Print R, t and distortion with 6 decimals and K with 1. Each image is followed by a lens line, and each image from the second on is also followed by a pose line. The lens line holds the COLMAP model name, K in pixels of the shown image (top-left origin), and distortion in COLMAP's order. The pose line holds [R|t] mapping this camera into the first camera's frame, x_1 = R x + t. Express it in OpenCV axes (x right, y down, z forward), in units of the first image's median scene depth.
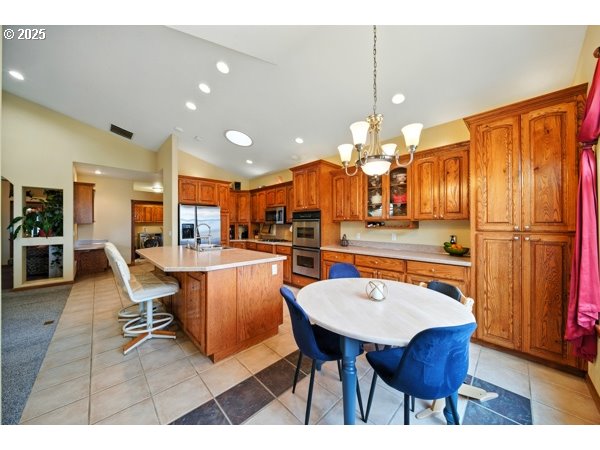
lens RADIAL K [[209.1, 0, 300.0], [0, 209.1, 225.0], [0, 0, 1]] dist [-0.000192, -0.000097]
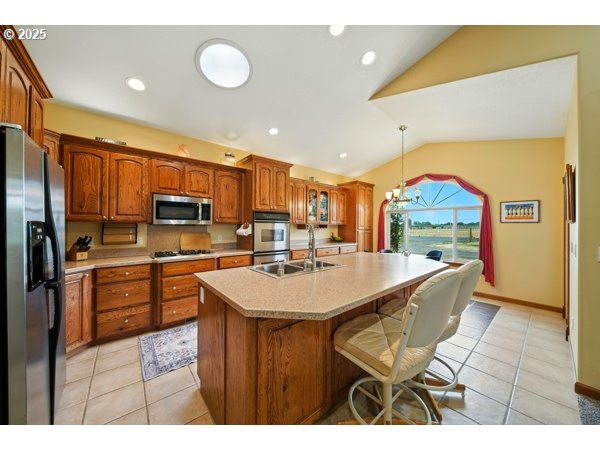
lens RADIAL K [[211.0, 0, 303.7], [0, 211.0, 221.6], [0, 0, 1]] dist [-0.001095, -0.000338]
pose [[0.064721, 0.023579, 0.997625, -0.894930], [-0.002229, 0.999722, -0.023484, -0.001571], [-0.997901, -0.000704, 0.064755, 0.822812]]
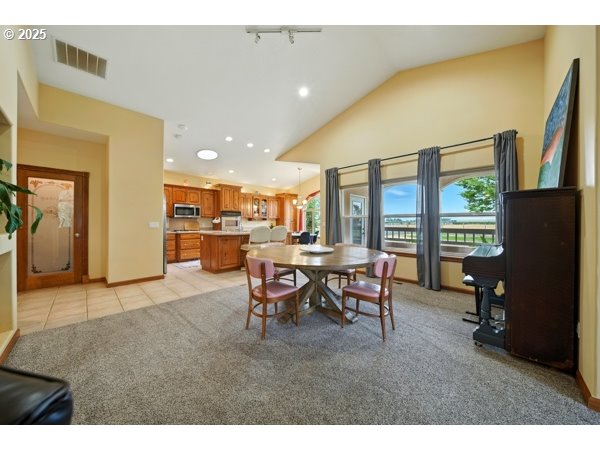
lens RADIAL K [[211.0, 0, 303.7], [0, 211.0, 221.6], [0, 0, 1]] dist [-0.001095, -0.000338]
pose [[-0.040109, 0.005816, 0.999178, -1.851970], [0.001716, 0.999982, -0.005752, 0.035630], [-0.999194, 0.001484, -0.040119, 0.458834]]
